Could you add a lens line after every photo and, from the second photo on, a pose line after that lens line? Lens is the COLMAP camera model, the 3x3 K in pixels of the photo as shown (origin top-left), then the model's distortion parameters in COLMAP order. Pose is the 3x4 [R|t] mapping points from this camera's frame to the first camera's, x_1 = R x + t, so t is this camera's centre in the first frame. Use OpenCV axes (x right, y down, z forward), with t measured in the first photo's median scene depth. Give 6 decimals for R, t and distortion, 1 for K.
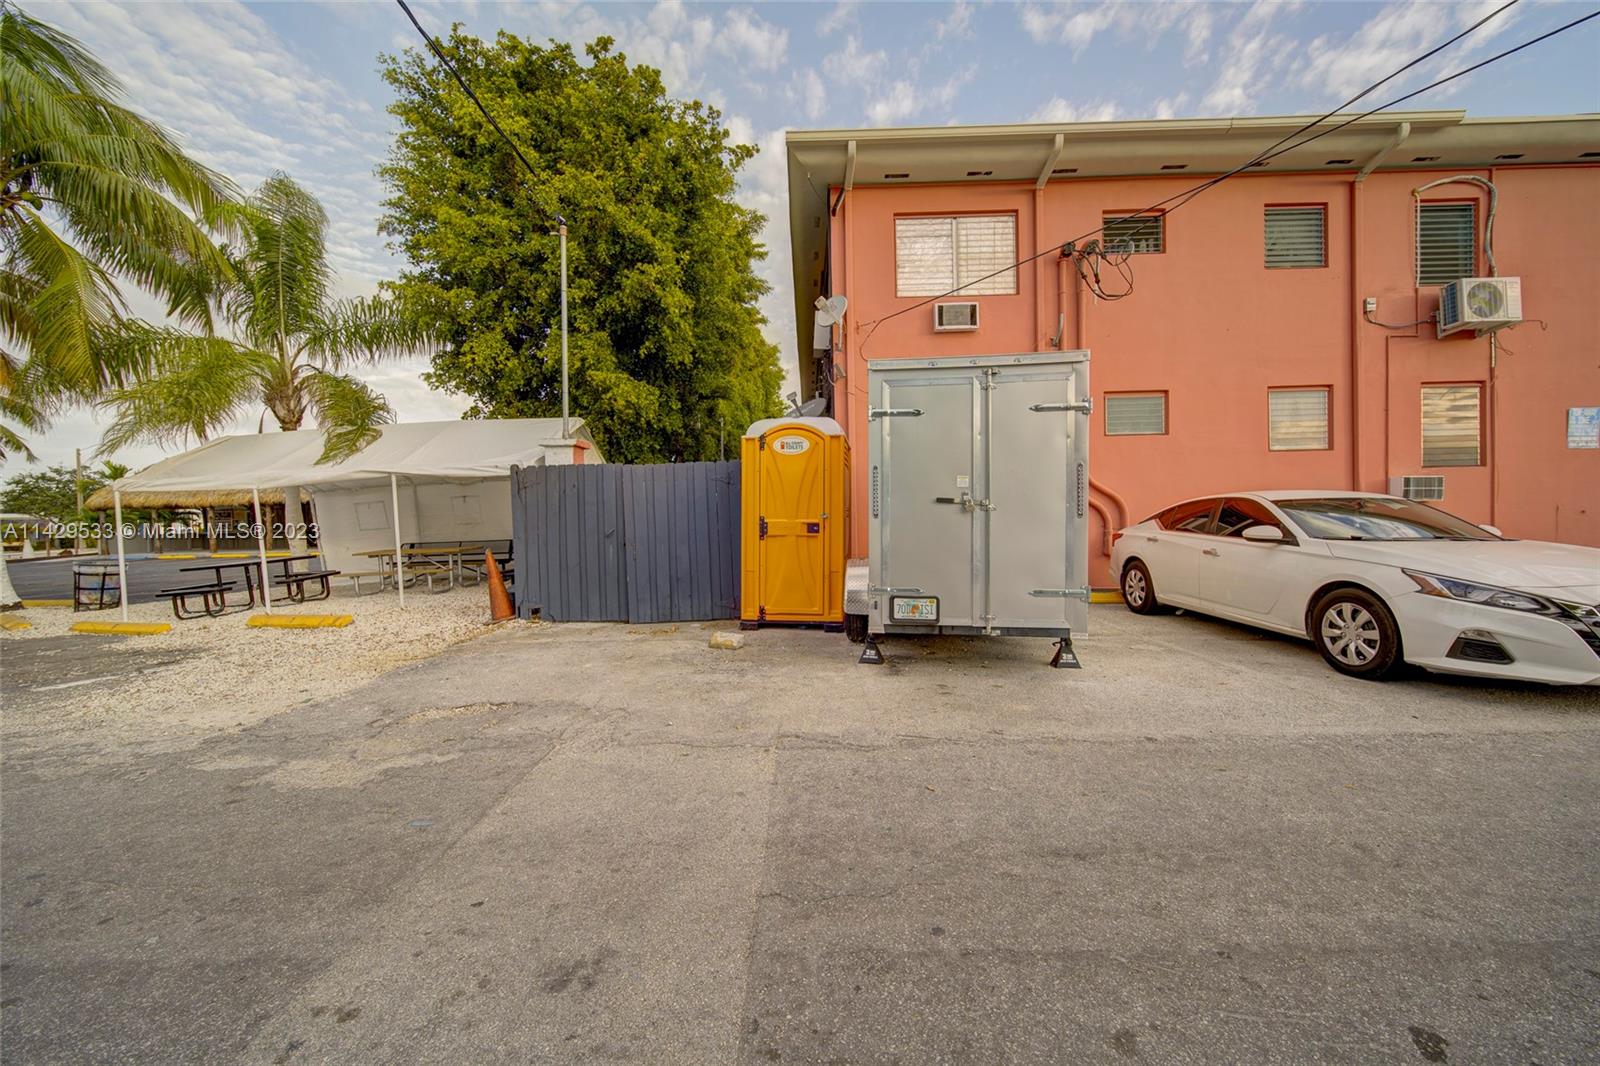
lens RADIAL K [[564.6, 0, 800.8], [0, 564.6, 531.8], [0, 0, 1]] dist [0.001703, -0.001551]
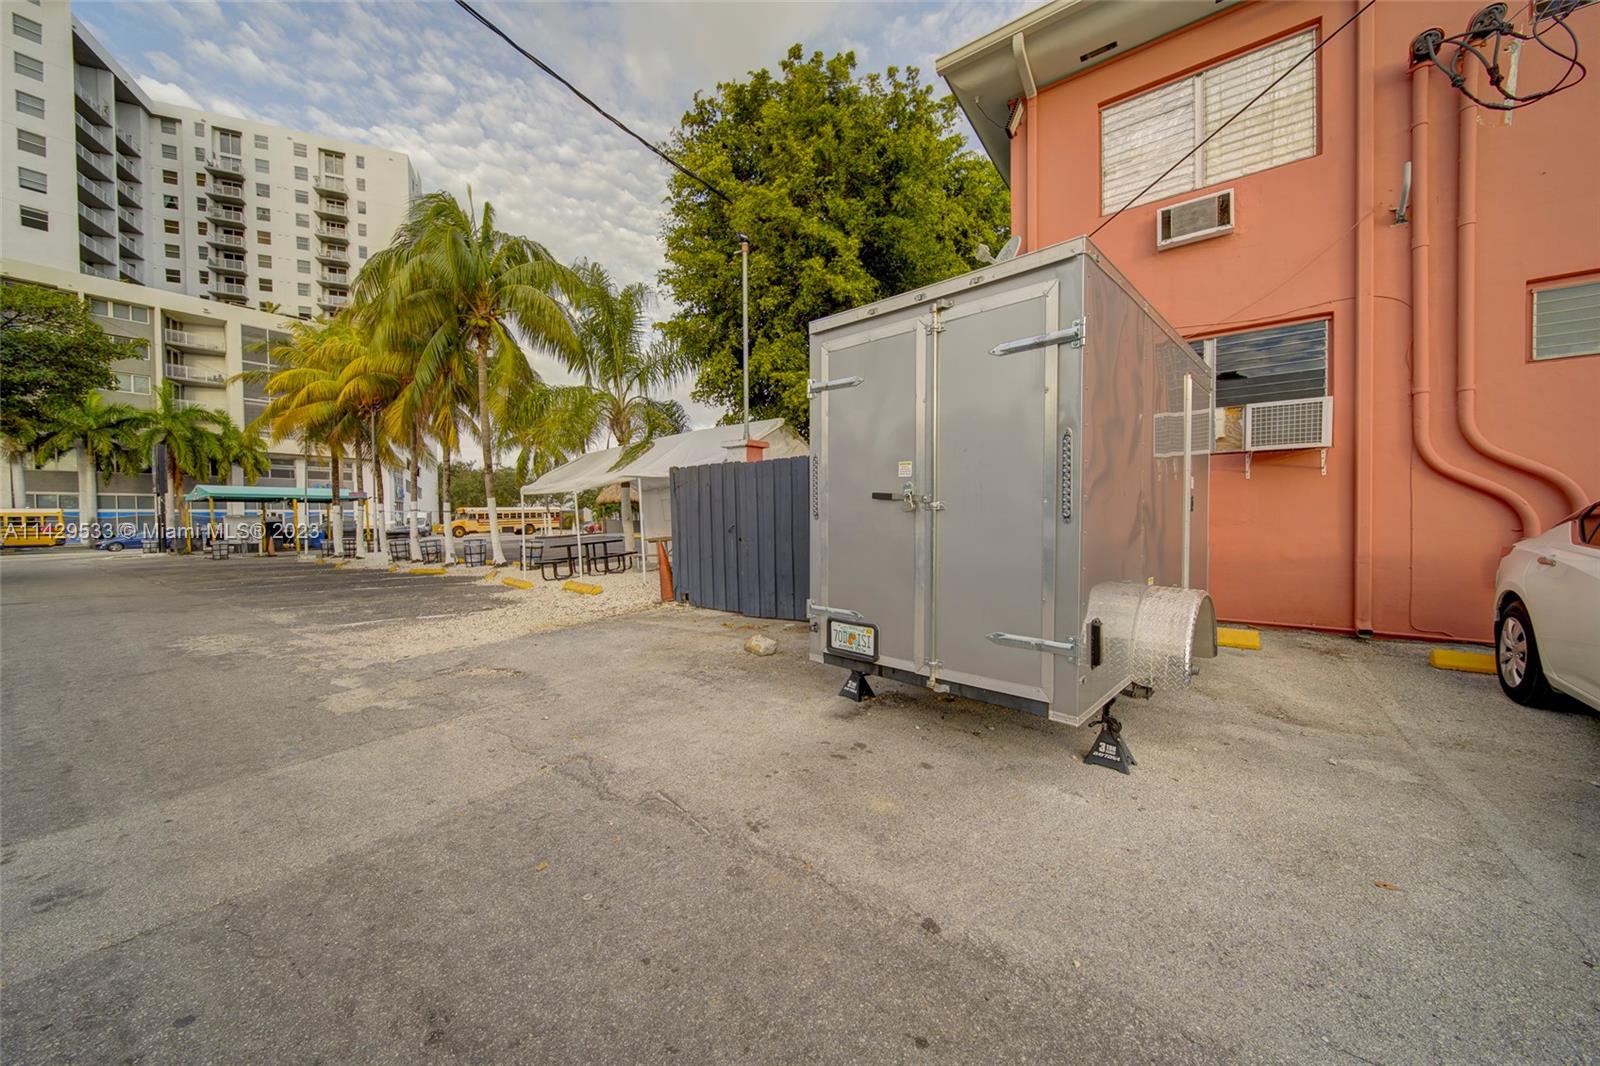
lens RADIAL K [[564.6, 0, 806.3], [0, 564.6, 530.1], [0, 0, 1]] dist [0.001703, -0.001551]
pose [[0.819580, 0.021162, -0.572573, 0.585082], [-0.012559, 0.999741, 0.018973, -0.023980], [0.572827, -0.008359, 0.819634, 0.334810]]
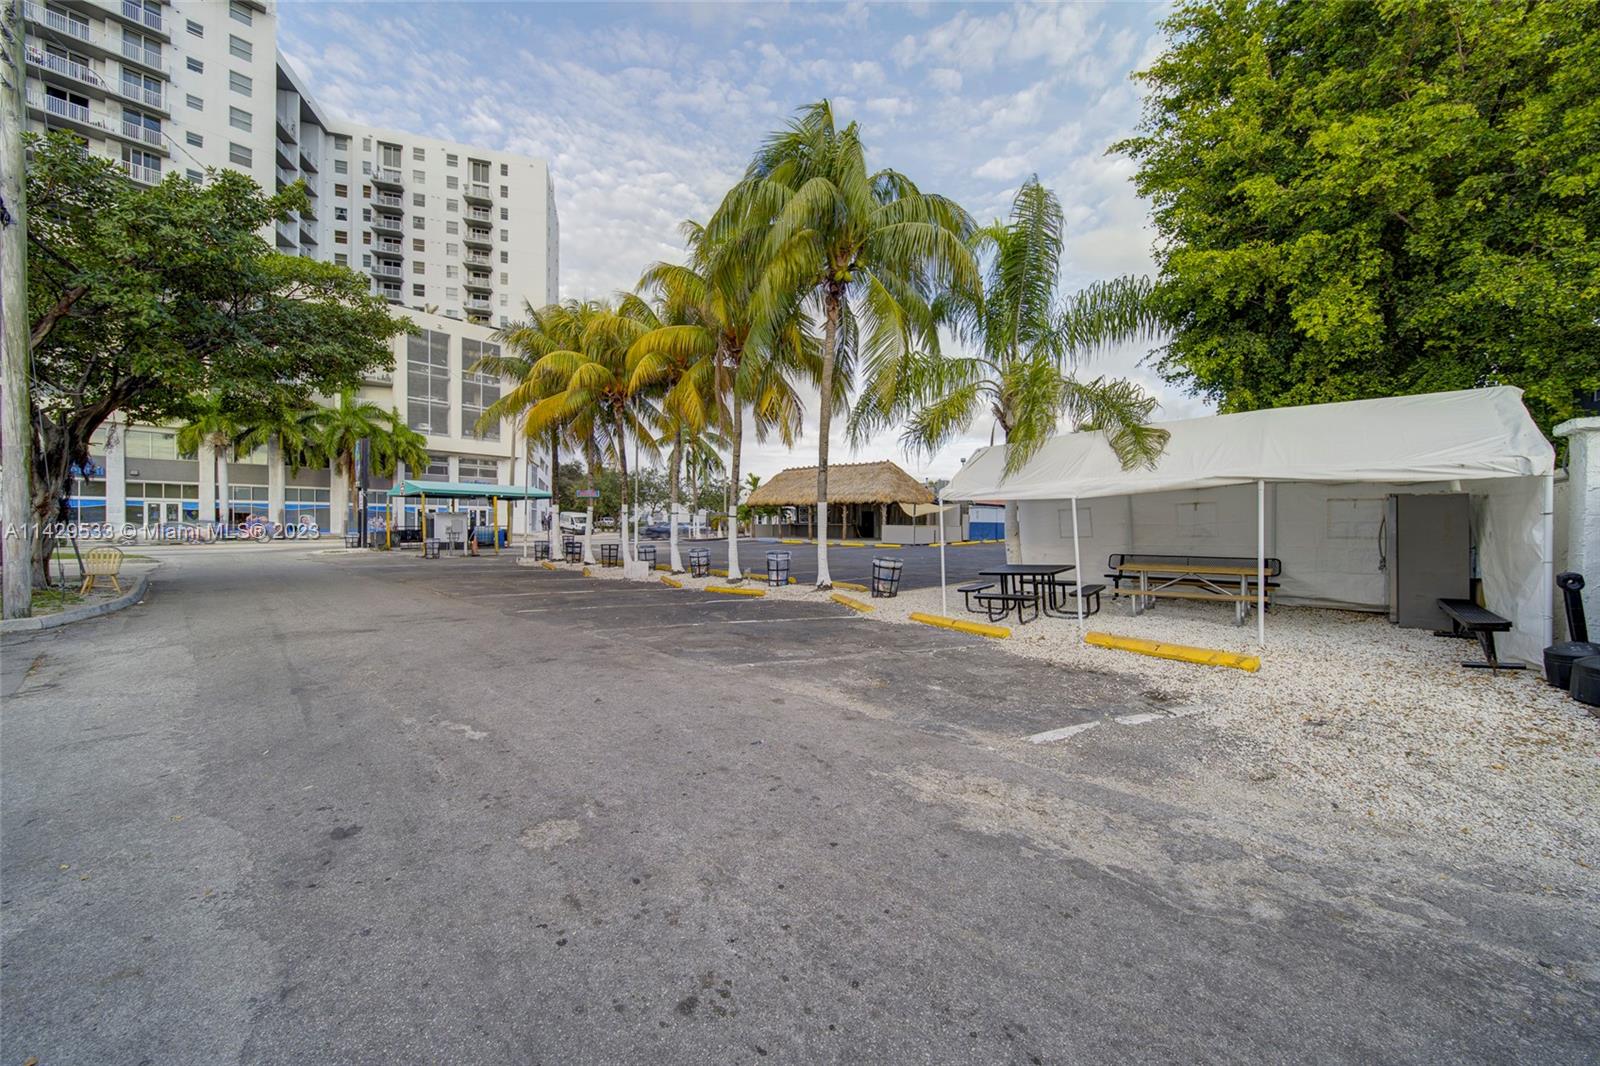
lens RADIAL K [[564.6, 0, 797.3], [0, 564.6, 529.8], [0, 0, 1]] dist [0.001703, -0.001551]
pose [[0.742783, 0.037911, -0.668458, -1.201469], [-0.038602, 0.999160, 0.013772, -0.029517], [0.668418, 0.015575, 0.743623, -0.053487]]
